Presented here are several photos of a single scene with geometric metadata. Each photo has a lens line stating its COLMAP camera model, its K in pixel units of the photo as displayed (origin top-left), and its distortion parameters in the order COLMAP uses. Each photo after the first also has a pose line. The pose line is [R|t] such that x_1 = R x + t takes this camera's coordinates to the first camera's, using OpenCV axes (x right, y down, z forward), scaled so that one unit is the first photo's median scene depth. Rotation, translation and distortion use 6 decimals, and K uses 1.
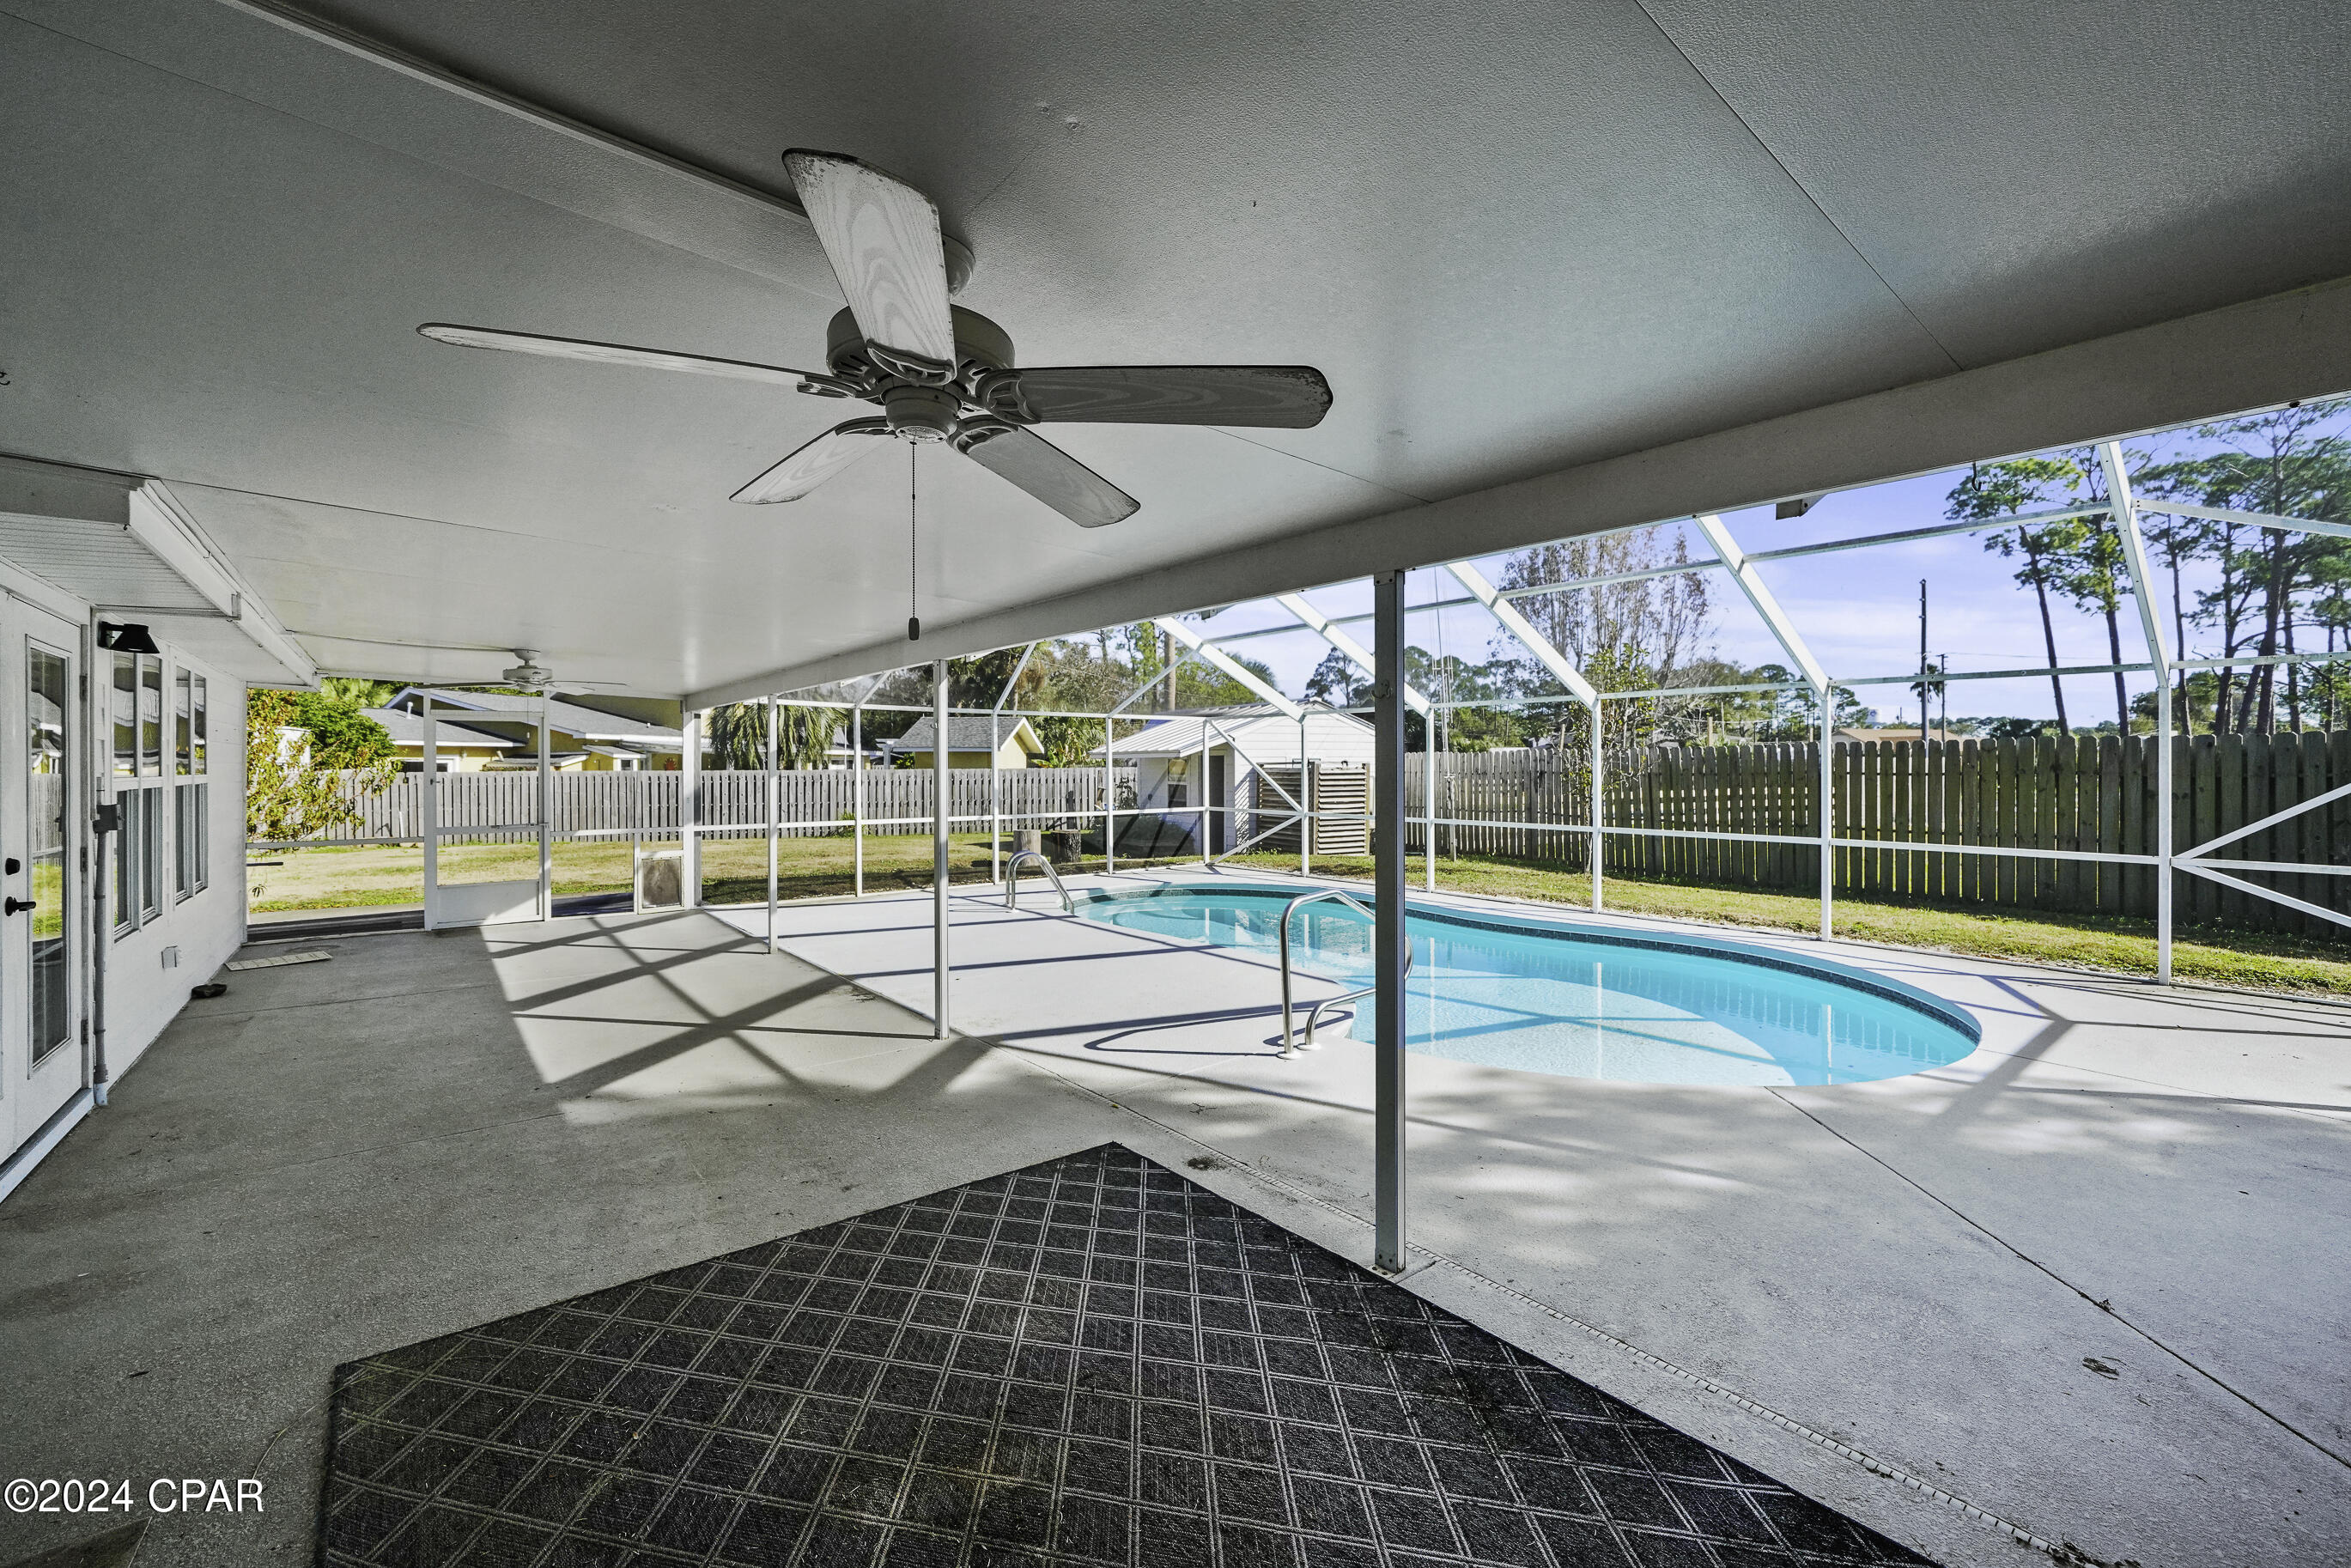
lens RADIAL K [[948.2, 0, 1163.0], [0, 948.2, 768.1], [0, 0, 1]] dist [-0.004620, 0.002010]
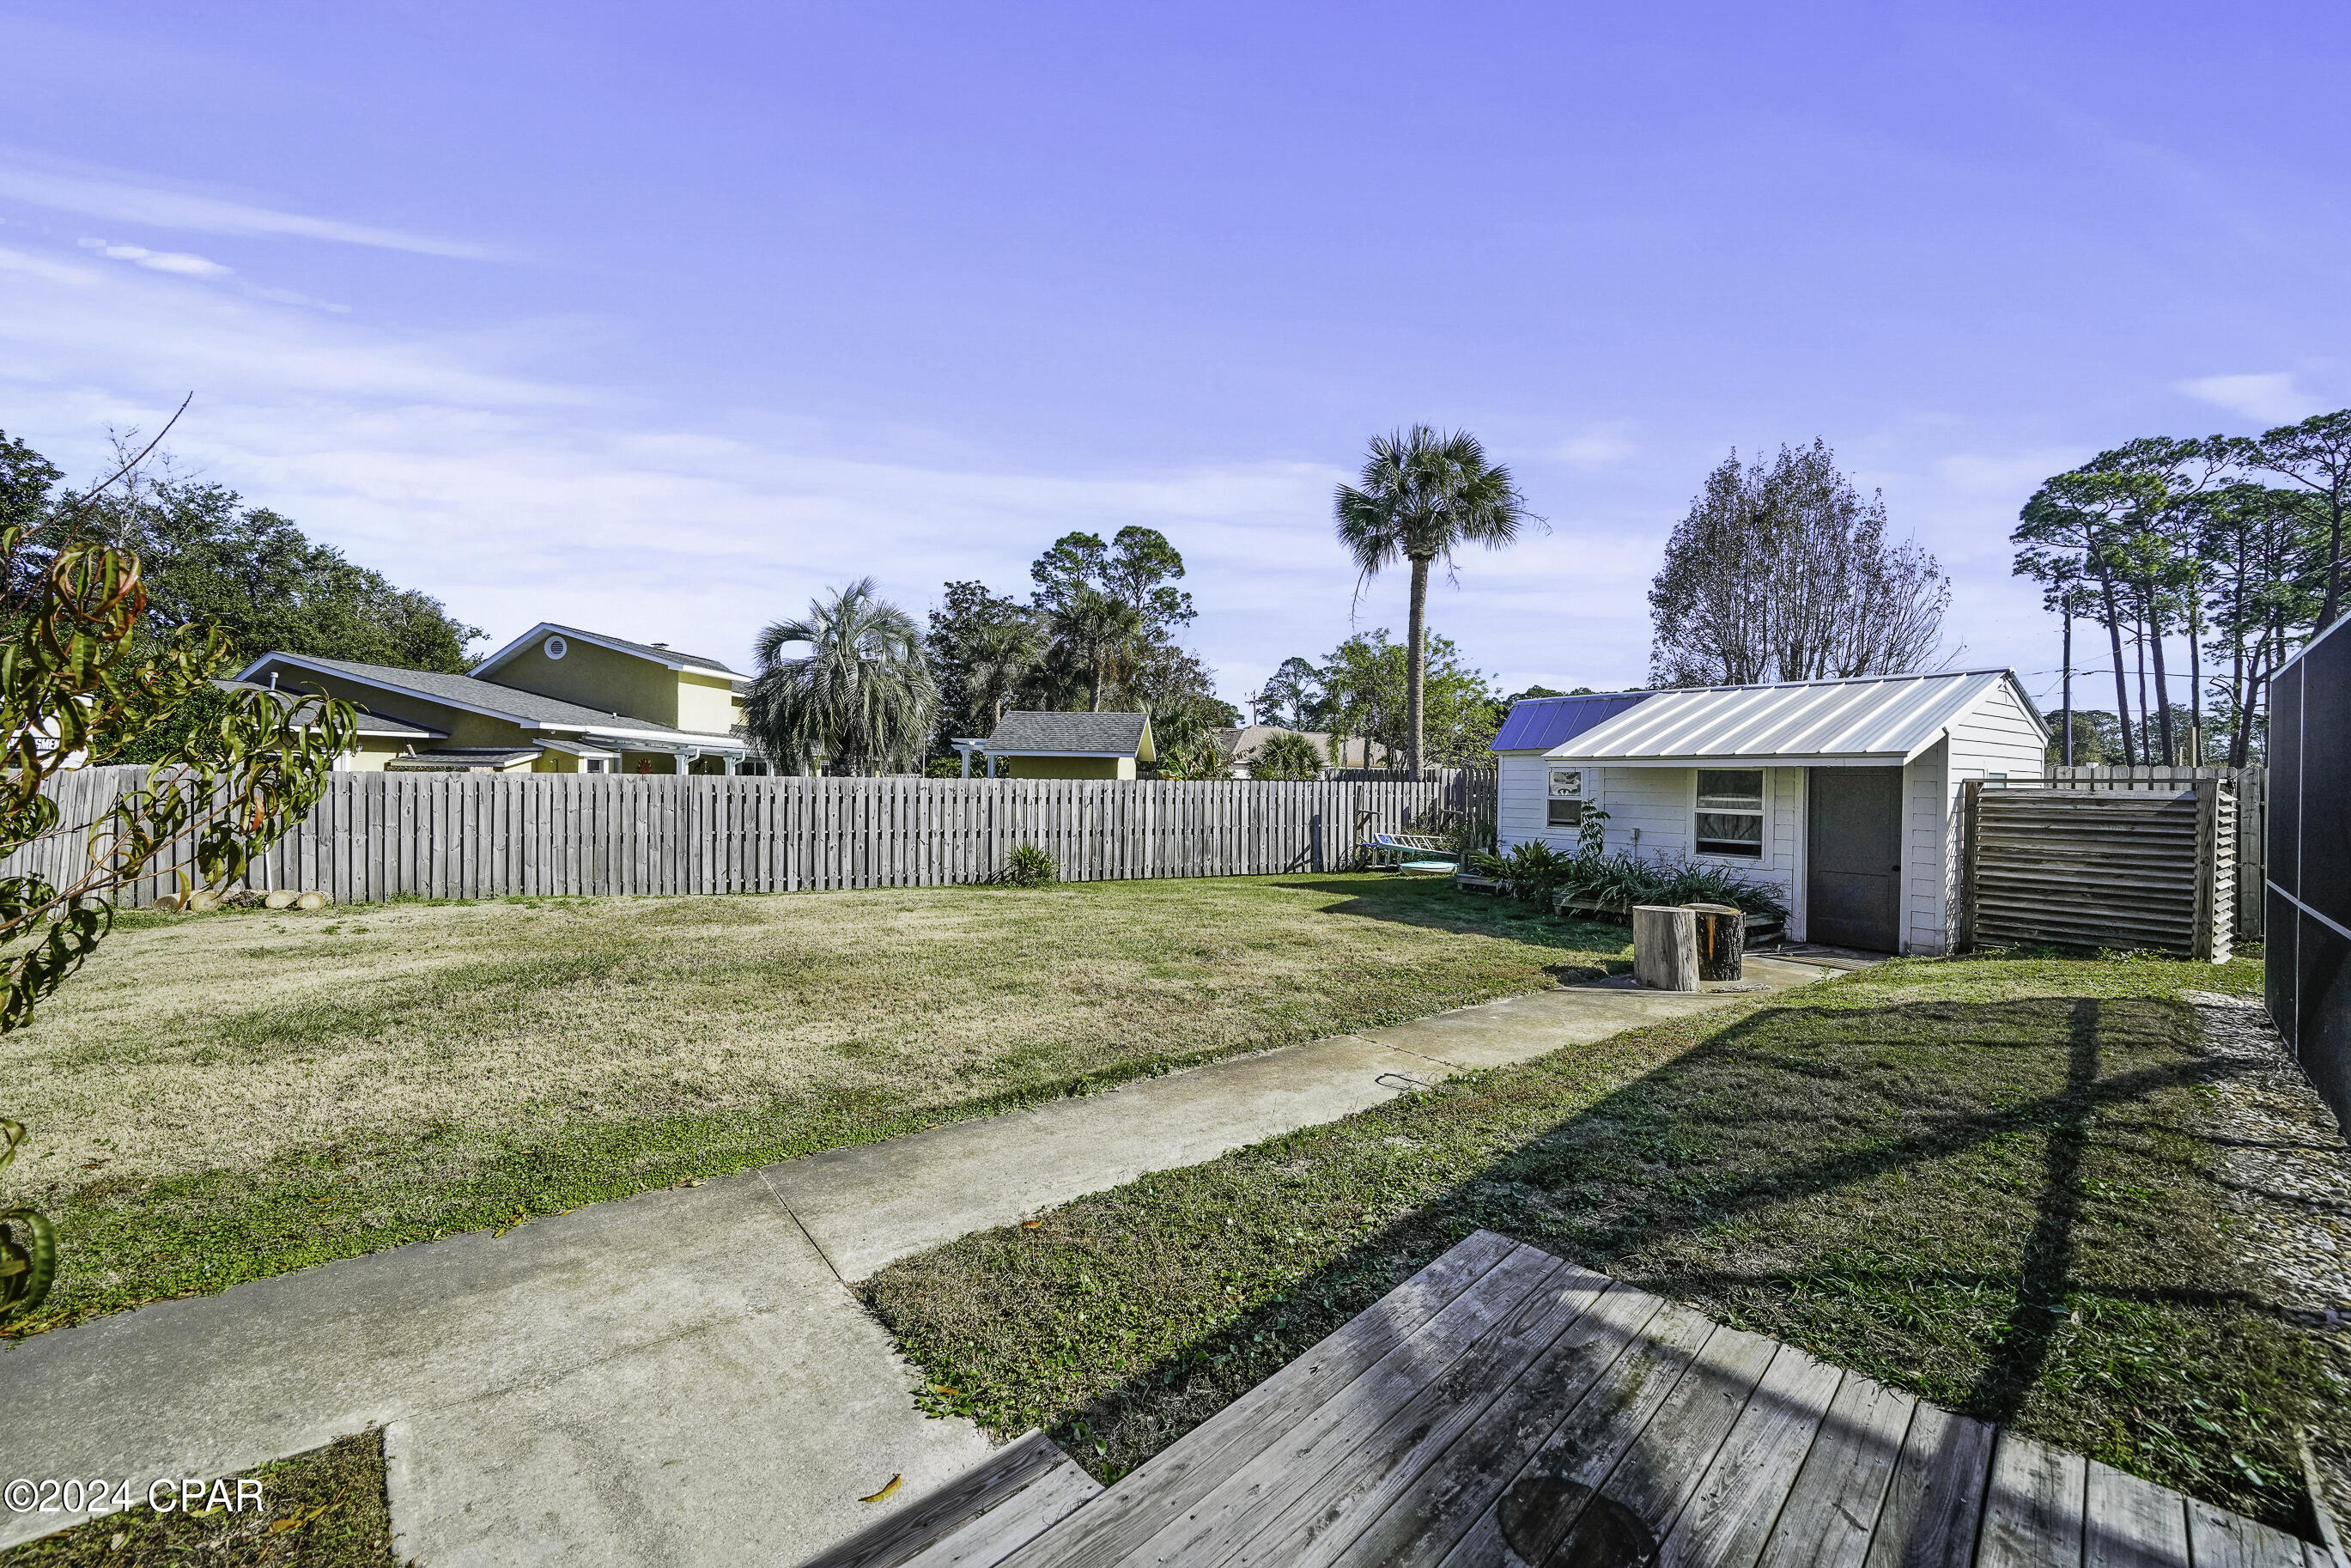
lens RADIAL K [[948.2, 0, 1185.0], [0, 948.2, 784.7], [0, 0, 1]] dist [-0.004620, 0.002010]
pose [[0.994851, 0.015800, 0.100105, -0.189519], [-0.016047, 0.999870, 0.001659, 0.002132], [-0.100065, -0.003257, 0.994976, 0.230238]]
